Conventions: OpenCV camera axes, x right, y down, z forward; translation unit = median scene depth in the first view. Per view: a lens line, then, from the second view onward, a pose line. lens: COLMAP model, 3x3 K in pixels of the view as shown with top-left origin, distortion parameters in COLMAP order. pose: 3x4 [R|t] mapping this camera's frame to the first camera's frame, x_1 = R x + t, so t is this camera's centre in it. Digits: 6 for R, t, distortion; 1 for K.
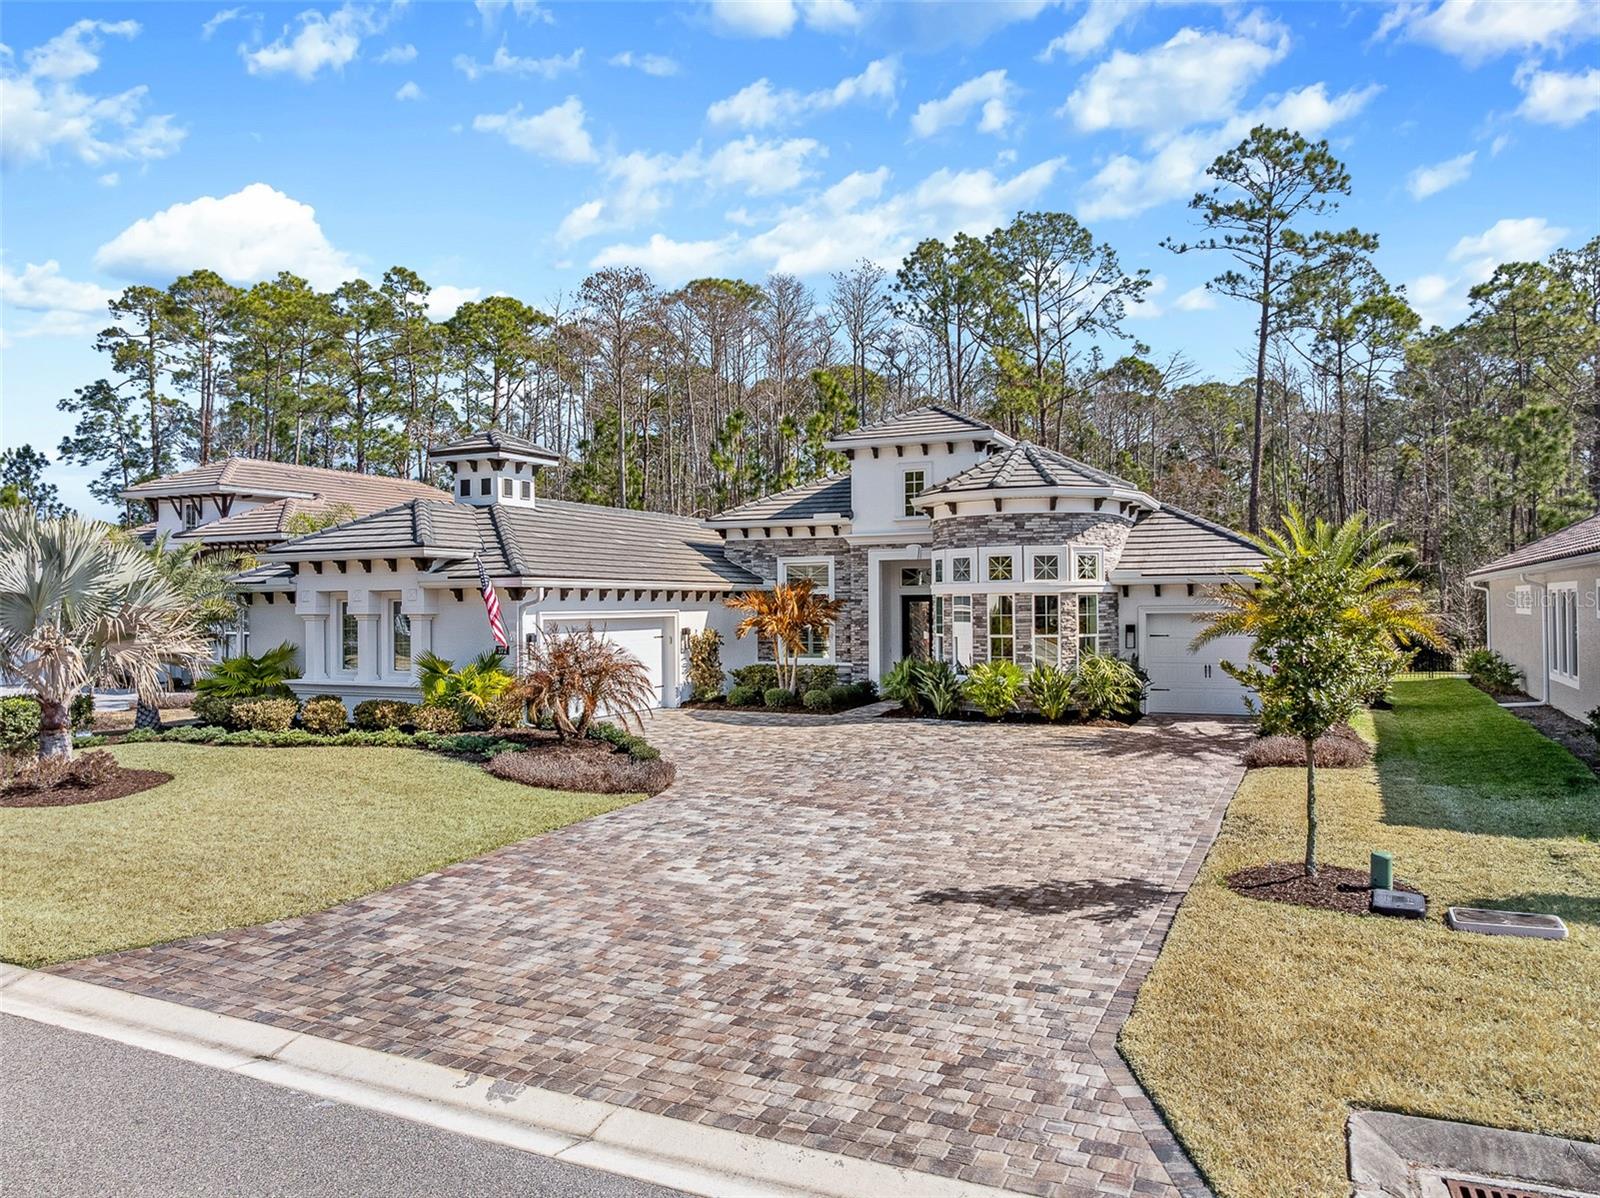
lens RADIAL K [[1137.9, 0, 800.0], [0, 1137.9, 599.0], [0, 0, 1]] dist [-0.026318, -0.022830]
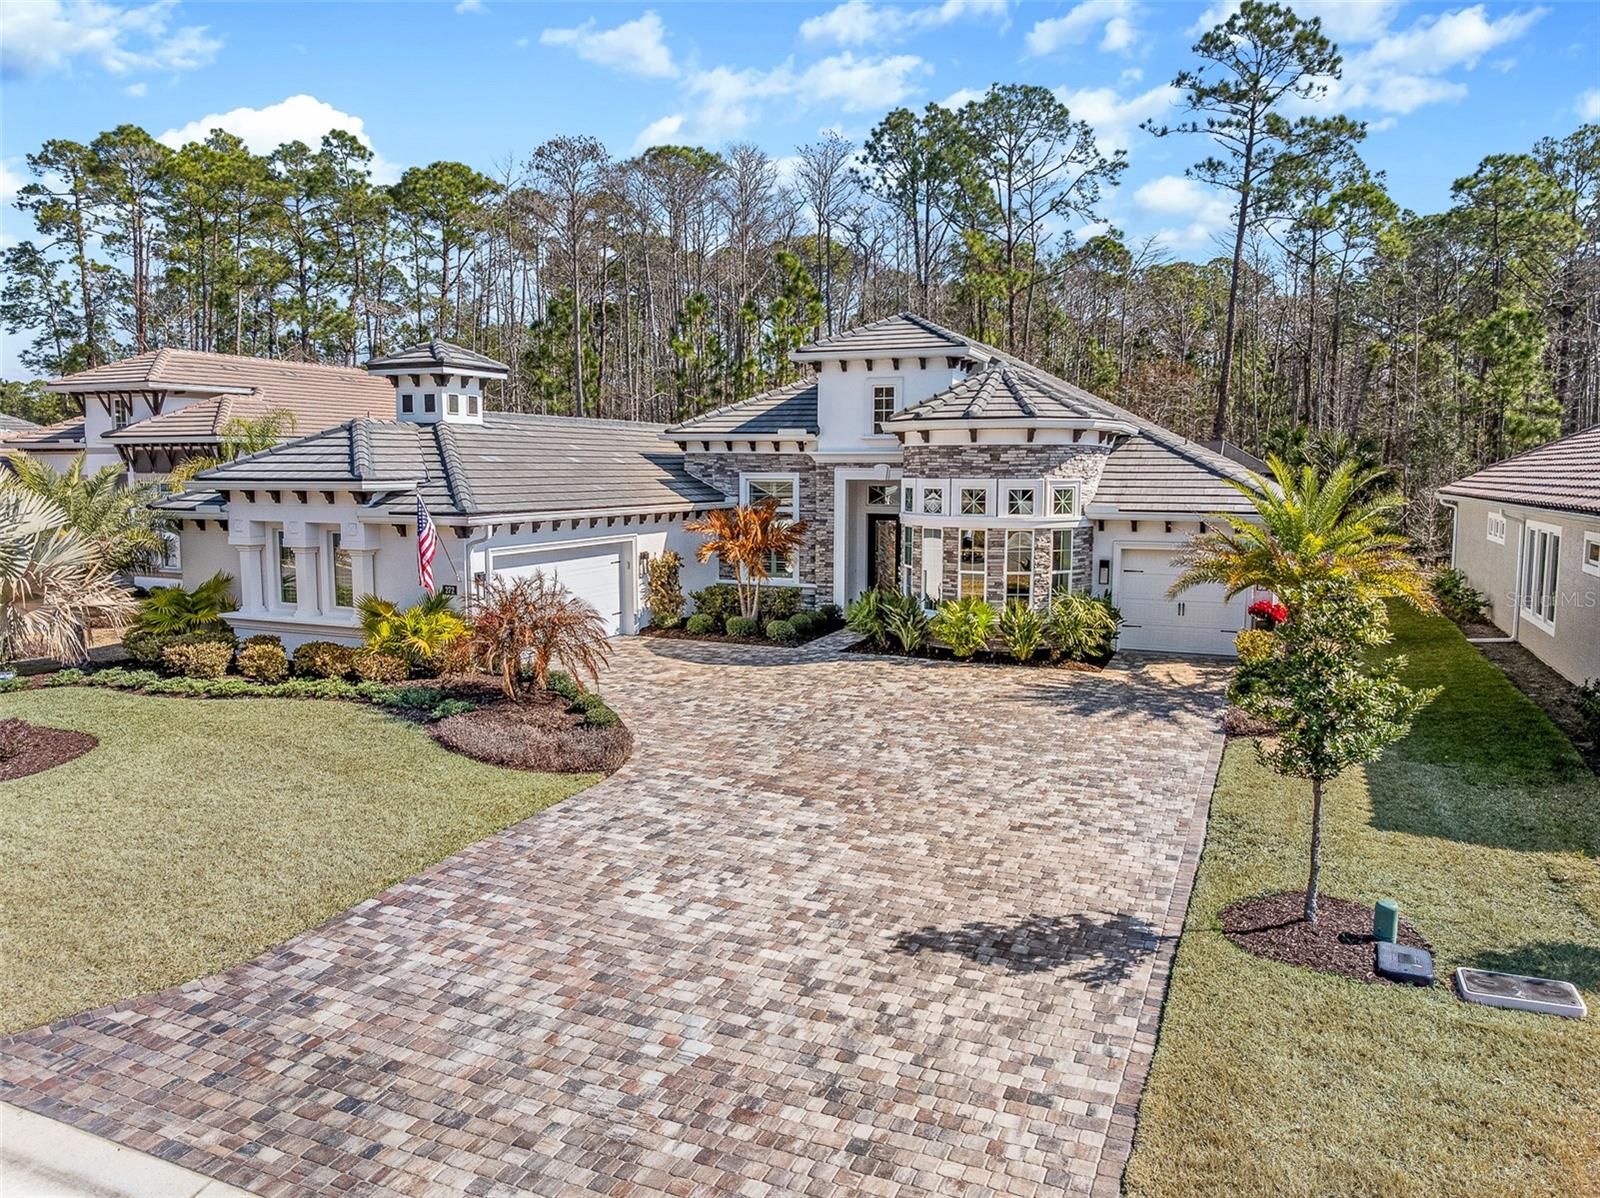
lens RADIAL K [[1124.0, 0, 800.0], [0, 1124.0, 599.0], [0, 0, 1]] dist [-0.036100, -0.002865]
pose [[0.999288, 0.006676, 0.037123, -0.004200], [-0.011150, 0.992510, 0.121650, -0.056650], [-0.036033, -0.121977, 0.991879, 0.054663]]
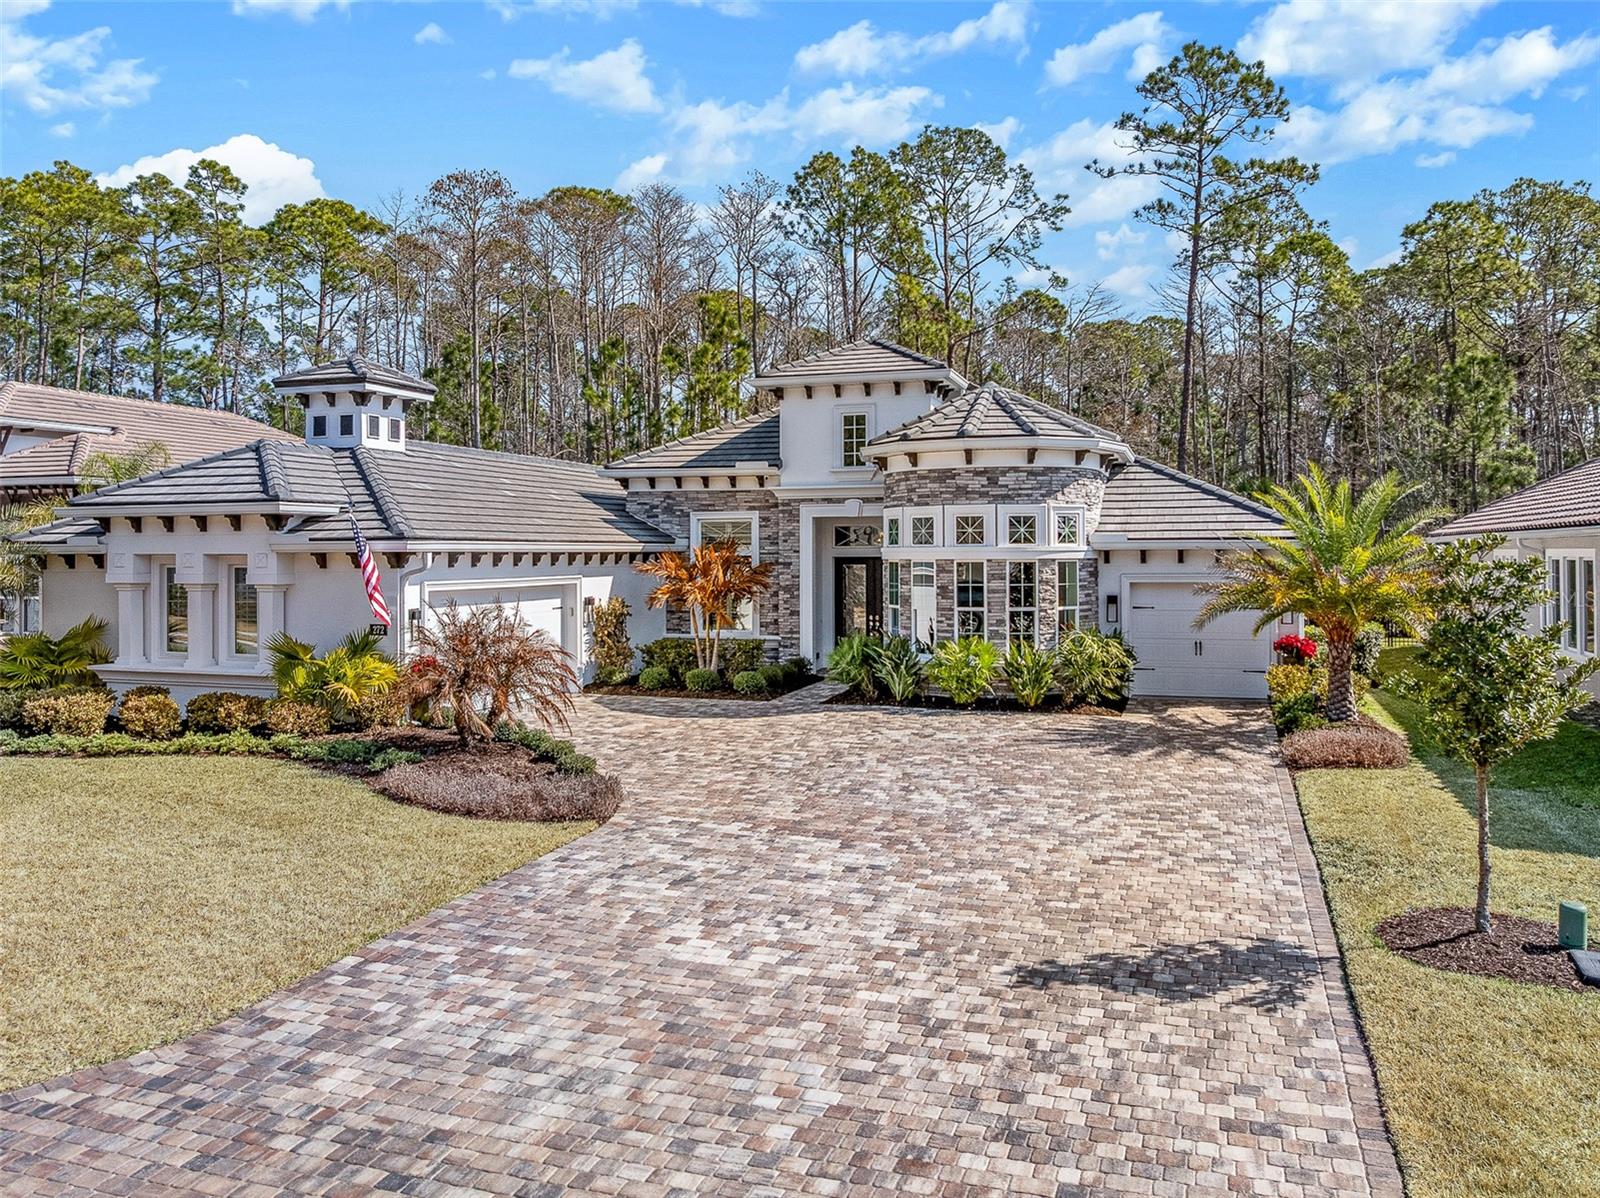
lens RADIAL K [[1242.4, 0, 799.1], [0, 1242.4, 546.6], [0, 0, 1]] dist [-0.038099, 0.000731]
pose [[0.992532, 0.004443, 0.121907, -0.063918], [-0.004477, 0.999990, 0.000007, -0.013526], [-0.121906, -0.000552, 0.992542, 0.079770]]
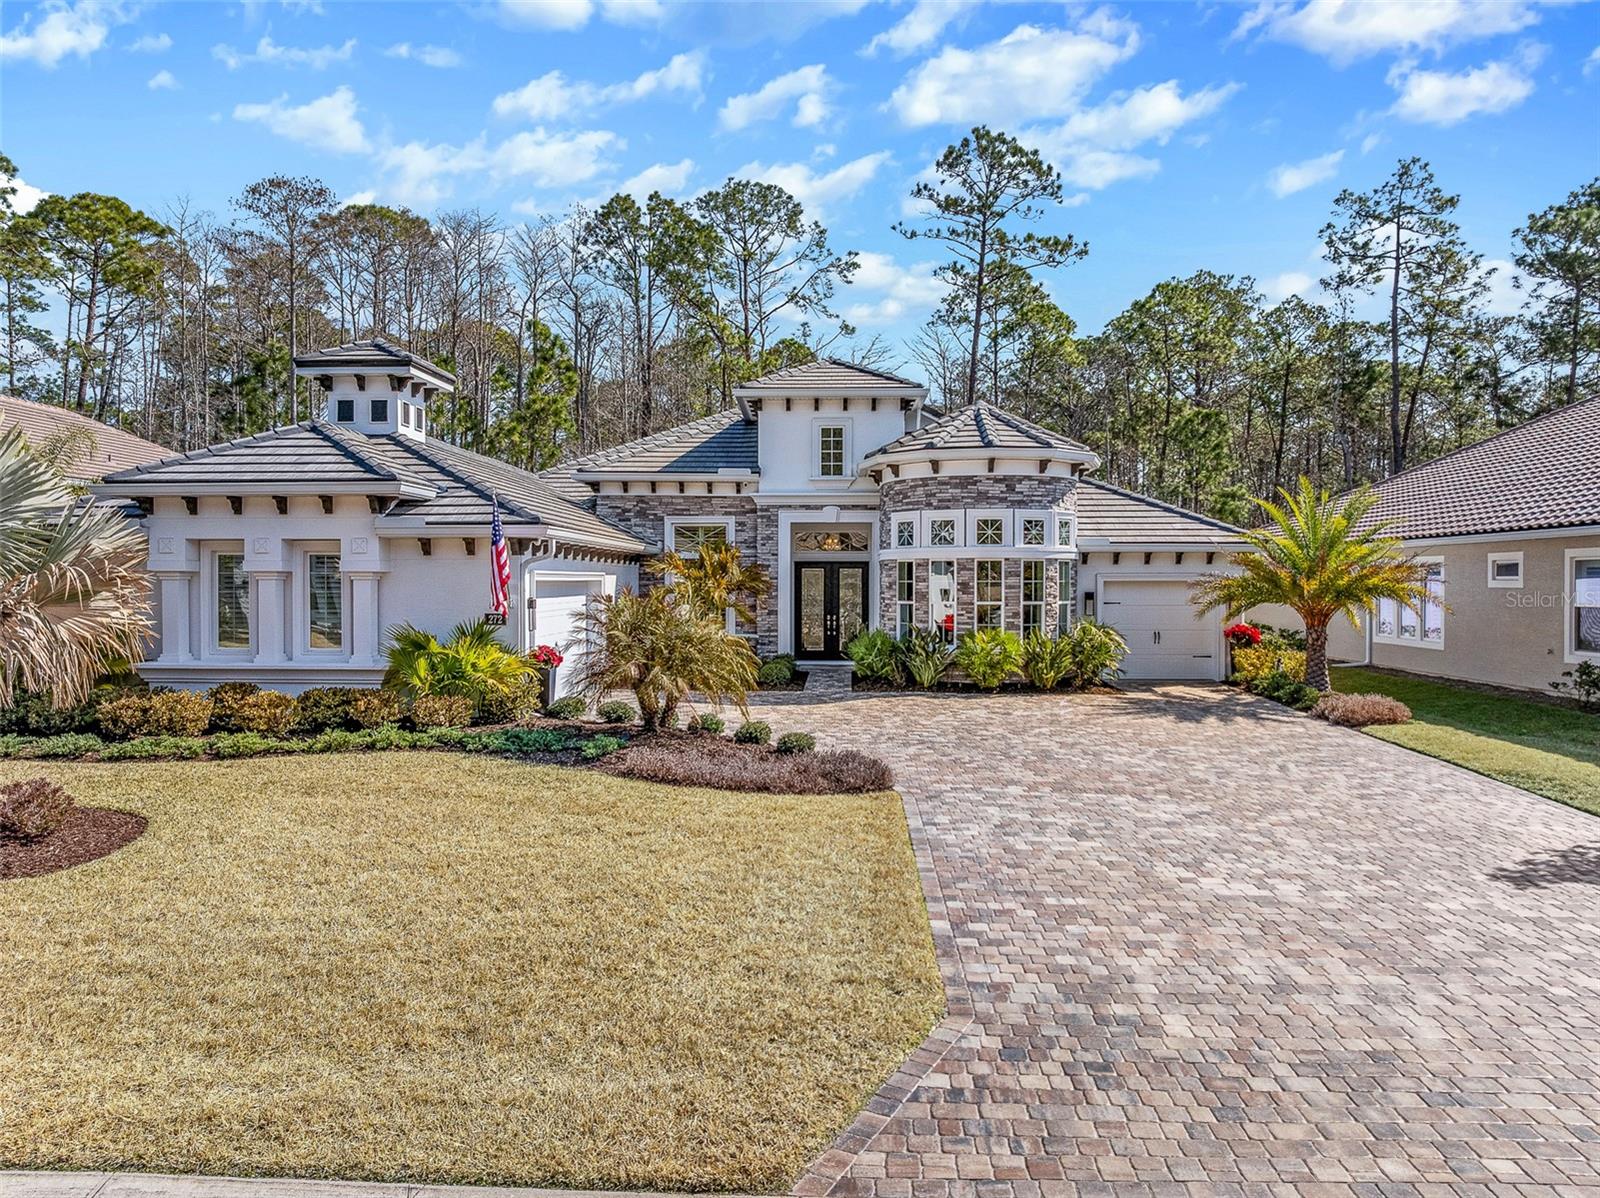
lens RADIAL K [[1124.0, 0, 800.0], [0, 1124.0, 599.0], [0, 0, 1]] dist [-0.036100, -0.002865]
pose [[0.917916, 0.002760, 0.396766, -0.329350], [-0.010746, 0.999782, 0.017906, 0.013574], [-0.396630, -0.020700, 0.917745, 0.189597]]
